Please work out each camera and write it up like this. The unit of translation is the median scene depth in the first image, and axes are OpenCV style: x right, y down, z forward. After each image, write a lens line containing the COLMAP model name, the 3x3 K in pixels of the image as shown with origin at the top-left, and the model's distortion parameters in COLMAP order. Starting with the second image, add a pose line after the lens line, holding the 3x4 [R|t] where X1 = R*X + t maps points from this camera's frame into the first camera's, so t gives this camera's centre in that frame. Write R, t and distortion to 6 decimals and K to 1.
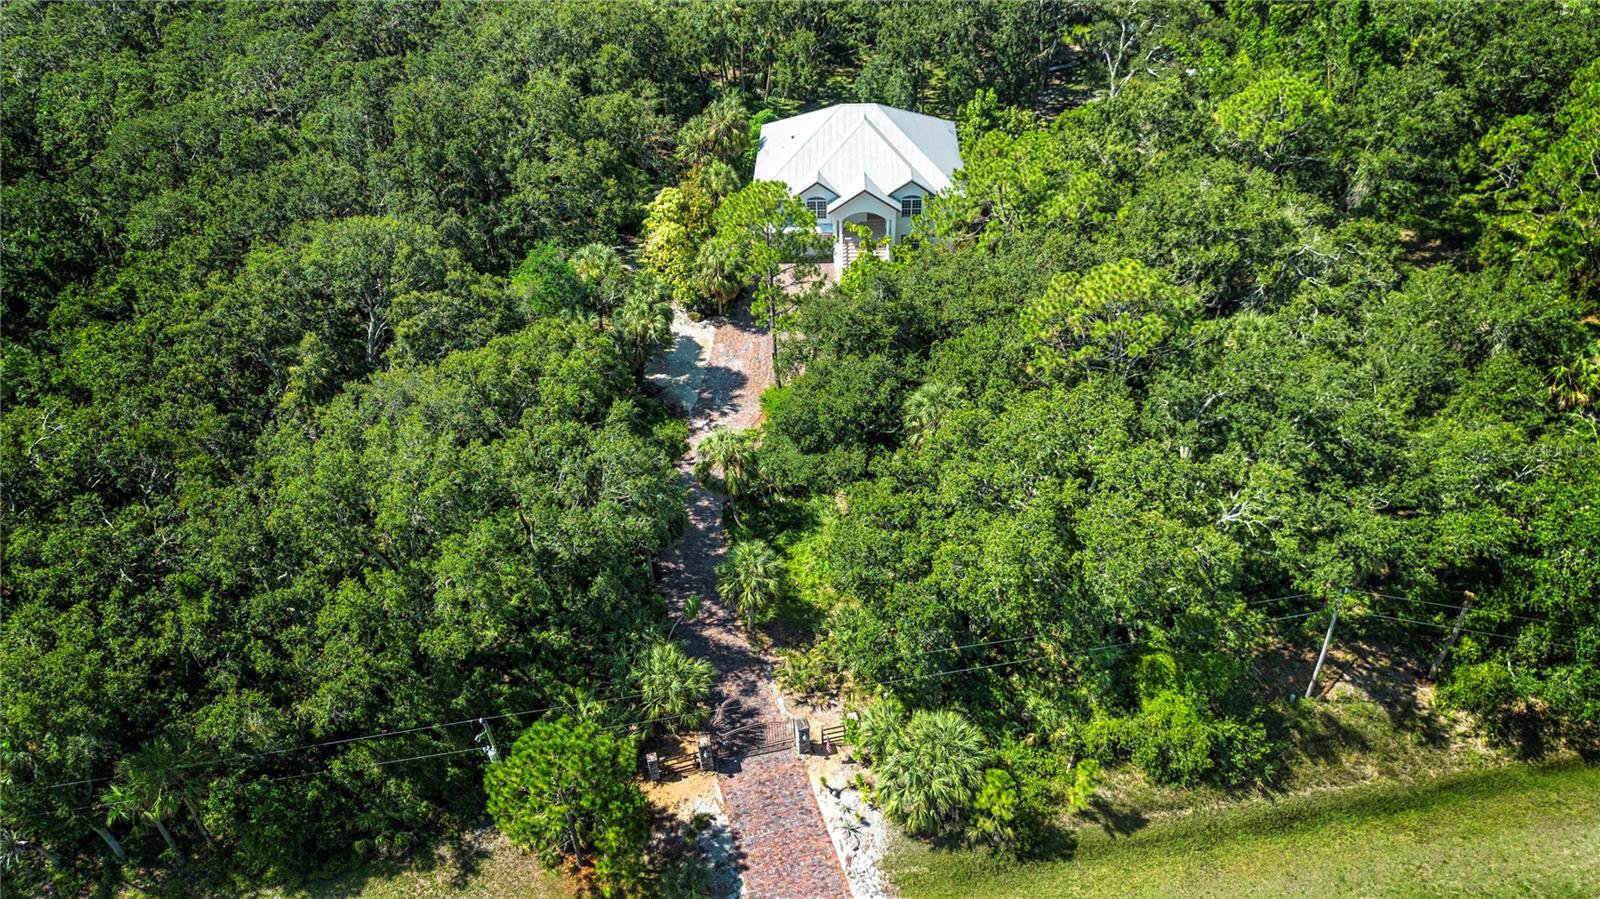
lens RADIAL K [[1120.1, 0, 805.0], [0, 1120.1, 458.4], [0, 0, 1]] dist [0.087972, -0.086083]
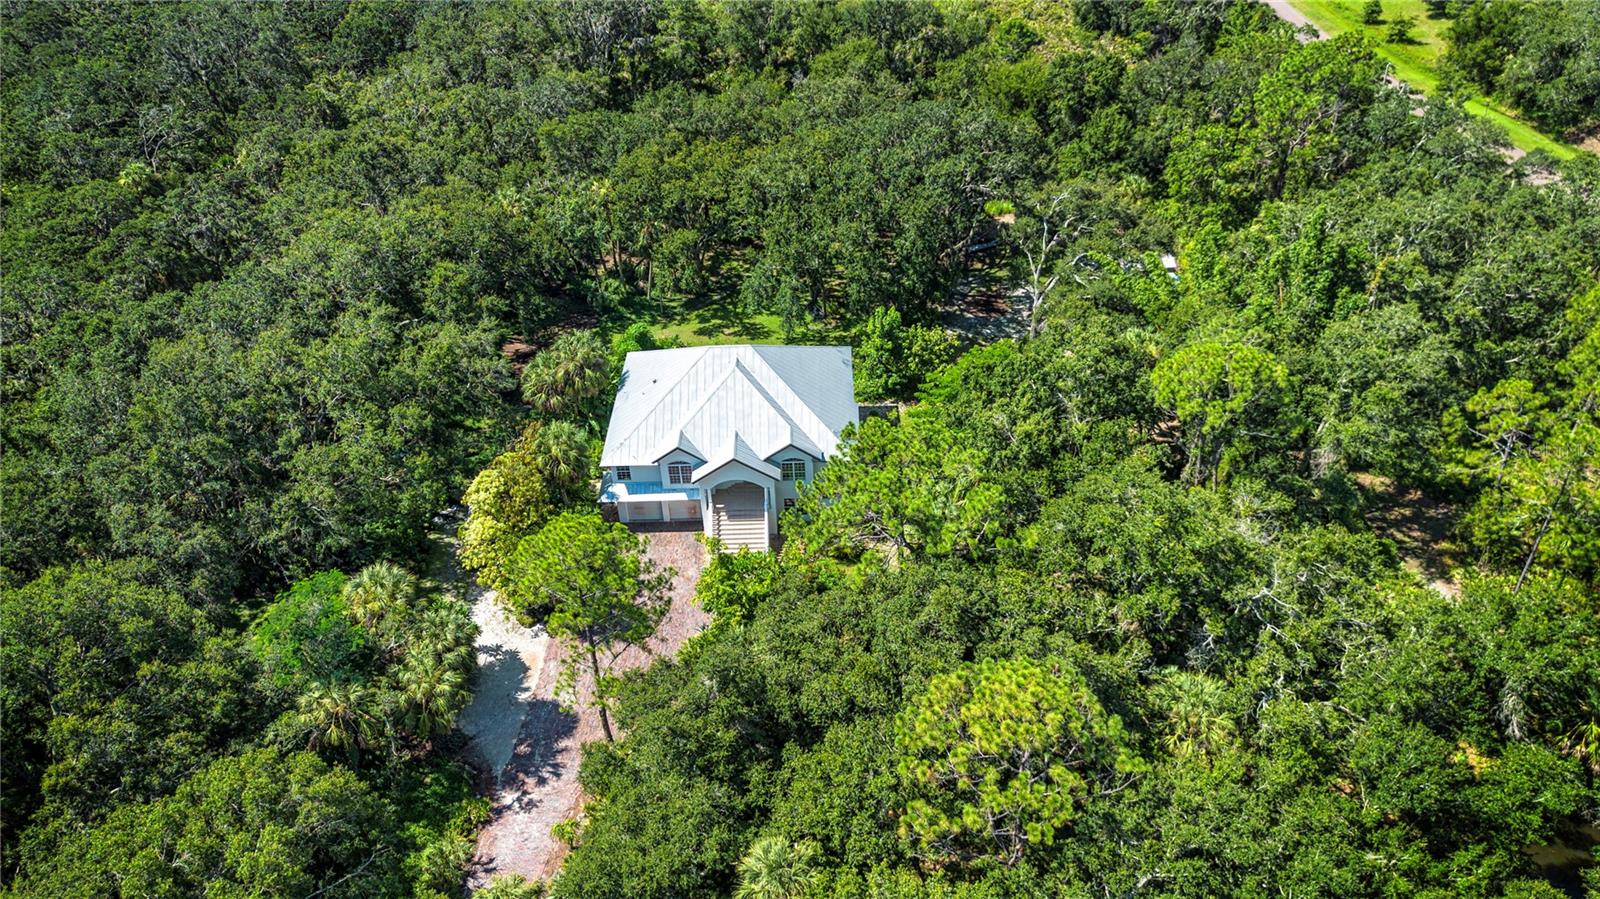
lens RADIAL K [[1126.6, 0, 800.0], [0, 1126.6, 449.5], [0, 0, 1]] dist [0.077706, -0.066386]
pose [[0.999598, -0.020358, 0.019738, 0.104038], [0.021398, 0.998311, -0.054020, -0.241816], [-0.018605, 0.054421, 0.998345, 0.209736]]
